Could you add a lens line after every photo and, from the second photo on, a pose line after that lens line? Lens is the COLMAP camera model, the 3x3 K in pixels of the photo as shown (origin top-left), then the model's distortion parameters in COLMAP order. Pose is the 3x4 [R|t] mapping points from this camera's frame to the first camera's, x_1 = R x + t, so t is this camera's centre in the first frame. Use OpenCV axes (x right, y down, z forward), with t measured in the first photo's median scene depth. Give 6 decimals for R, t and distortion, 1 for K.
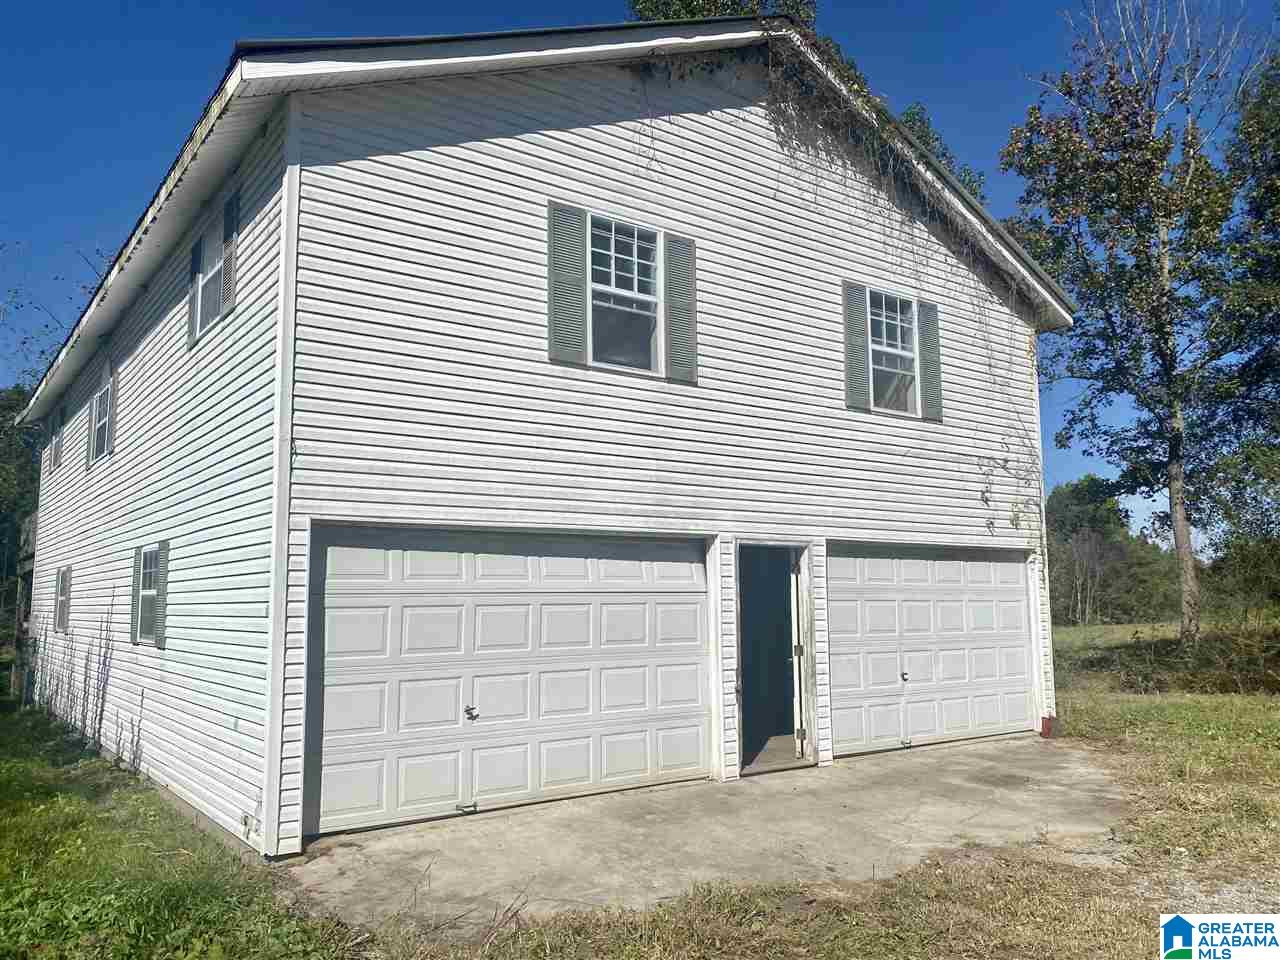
lens RADIAL K [[977.6, 0, 646.2], [0, 977.6, 476.0], [0, 0, 1]] dist [0.024406, -0.052475]
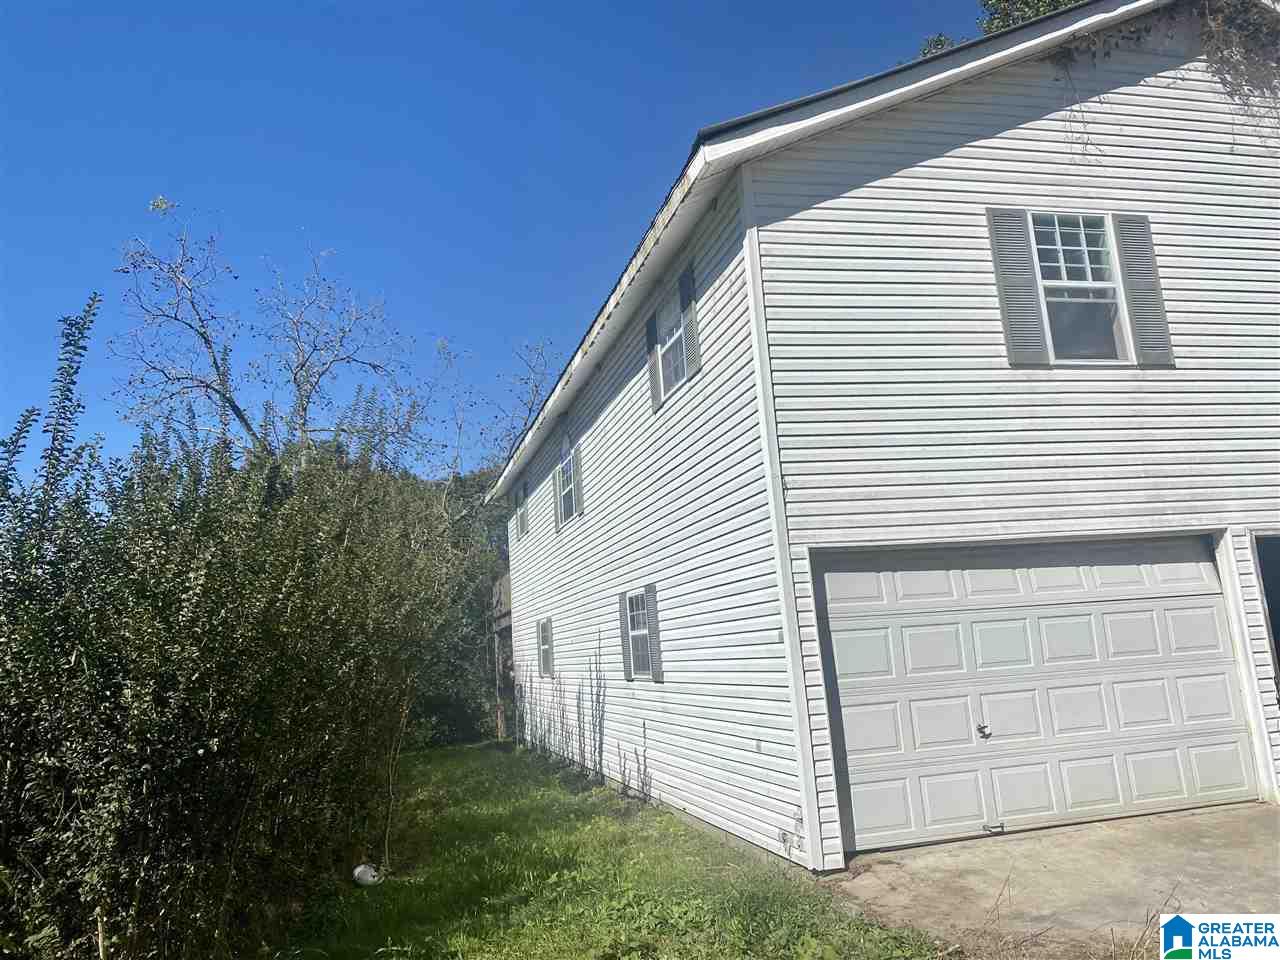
lens RADIAL K [[977.6, 0, 614.6], [0, 977.6, 456.8], [0, 0, 1]] dist [0.024406, -0.052475]
pose [[0.916416, -0.131381, -0.378049, -0.101881], [0.109226, 0.990827, -0.079565, 0.006288], [0.385035, 0.031622, 0.922360, -0.054423]]
